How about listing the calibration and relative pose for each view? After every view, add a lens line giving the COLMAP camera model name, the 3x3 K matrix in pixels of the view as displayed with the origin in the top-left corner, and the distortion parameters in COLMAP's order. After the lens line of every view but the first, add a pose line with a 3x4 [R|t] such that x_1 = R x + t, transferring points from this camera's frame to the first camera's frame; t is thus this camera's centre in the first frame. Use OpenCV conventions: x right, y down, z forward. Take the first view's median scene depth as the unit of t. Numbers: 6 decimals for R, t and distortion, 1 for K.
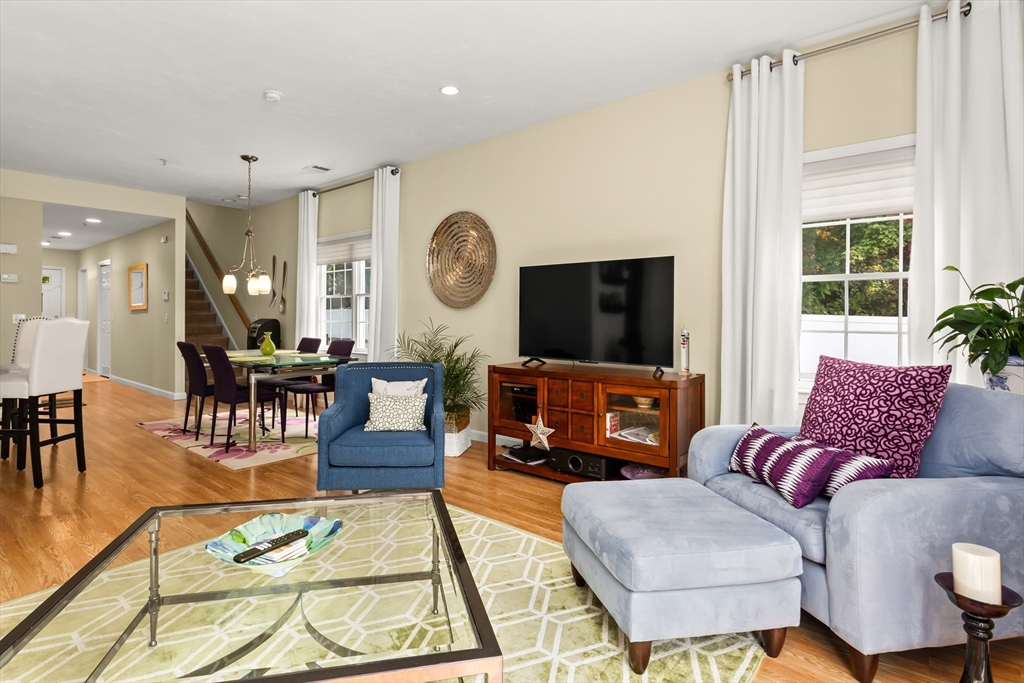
lens RADIAL K [[493.0, 0, 511.2], [0, 493.0, 323.1], [0, 0, 1]] dist [0.001672, 0.000454]
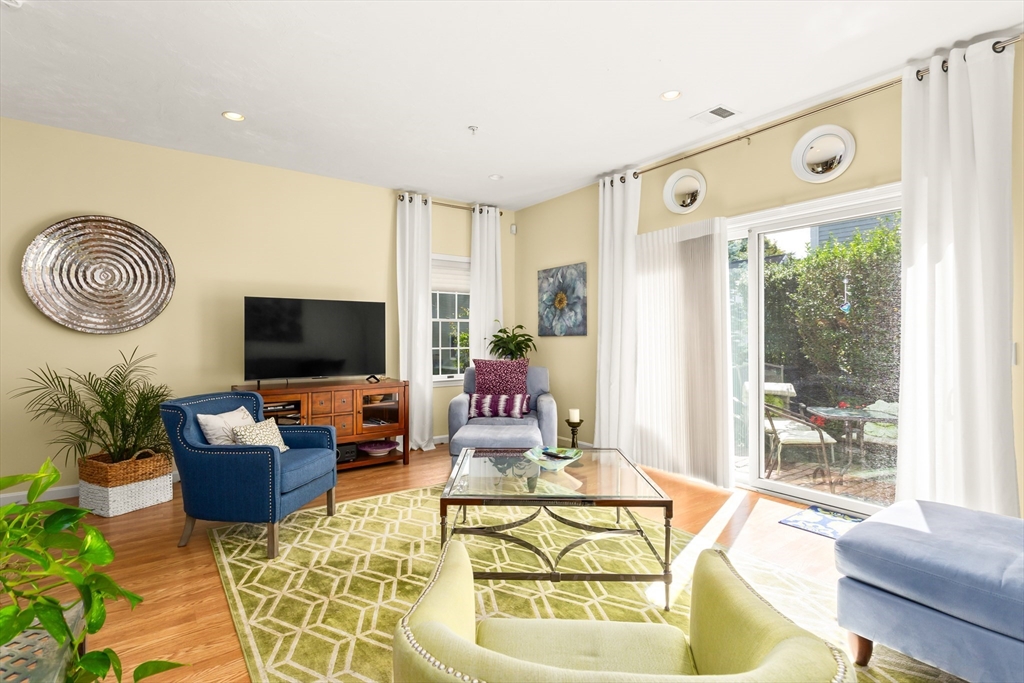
lens RADIAL K [[490.5, 0, 512.0], [0, 490.5, 341.5], [0, 0, 1]] dist [0.001697, 0.000522]
pose [[0.239357, -0.013144, 0.970843, -1.049581], [0.003297, 0.999914, 0.012724, -0.031229], [-0.970926, 0.000156, 0.239379, 0.239810]]
